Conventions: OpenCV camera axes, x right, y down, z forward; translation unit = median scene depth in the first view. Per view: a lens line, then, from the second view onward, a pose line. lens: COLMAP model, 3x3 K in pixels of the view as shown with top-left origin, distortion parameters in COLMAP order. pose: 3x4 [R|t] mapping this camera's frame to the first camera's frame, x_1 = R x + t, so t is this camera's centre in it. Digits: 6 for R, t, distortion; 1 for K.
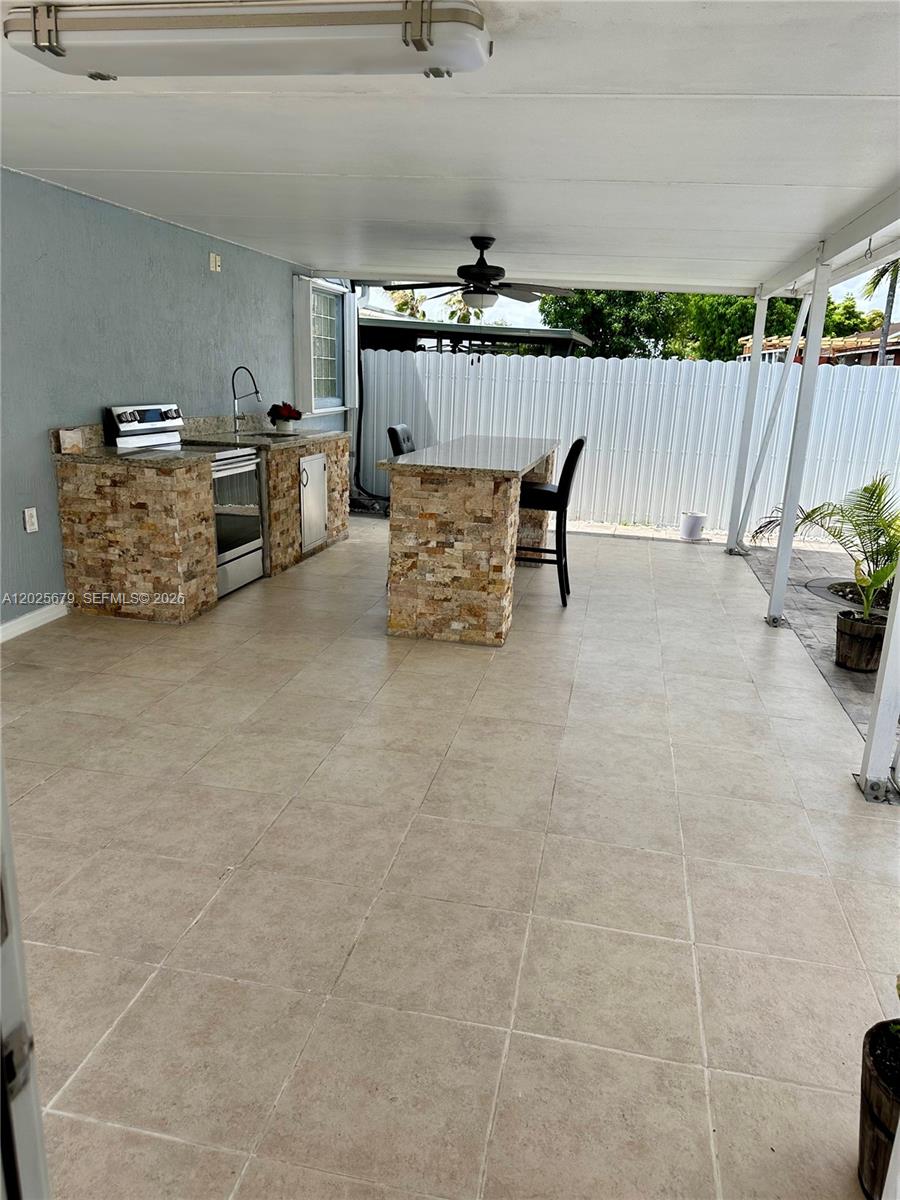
lens RADIAL K [[854.3, 0, 468.6], [0, 854.3, 607.2], [0, 0, 1]] dist [0.067446, -0.098260]
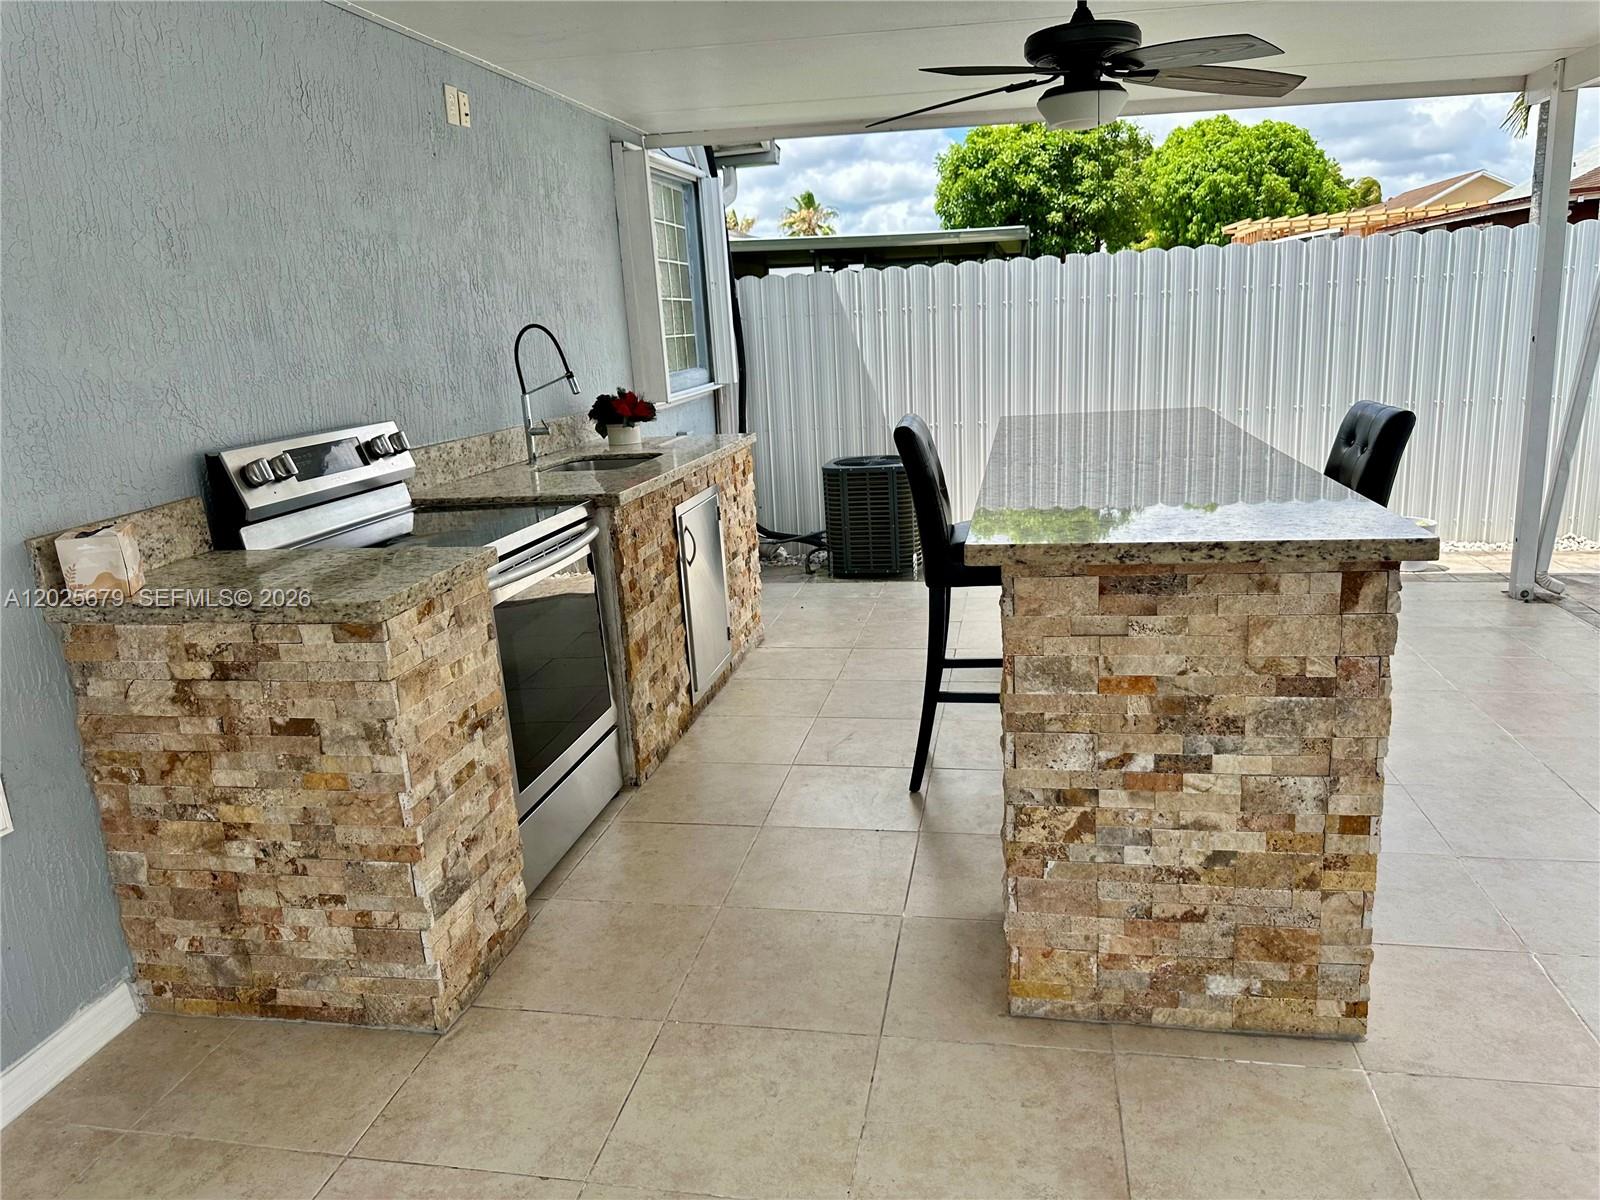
lens RADIAL K [[1139.1, 0, 800.0], [0, 1139.1, 594.7], [0, 0, 1]] dist [0.067446, -0.098260]
pose [[0.995175, -0.092999, -0.031262, -0.151115], [0.092025, 0.995266, -0.031252, -0.133356], [0.034020, 0.028224, 0.999023, 0.516019]]
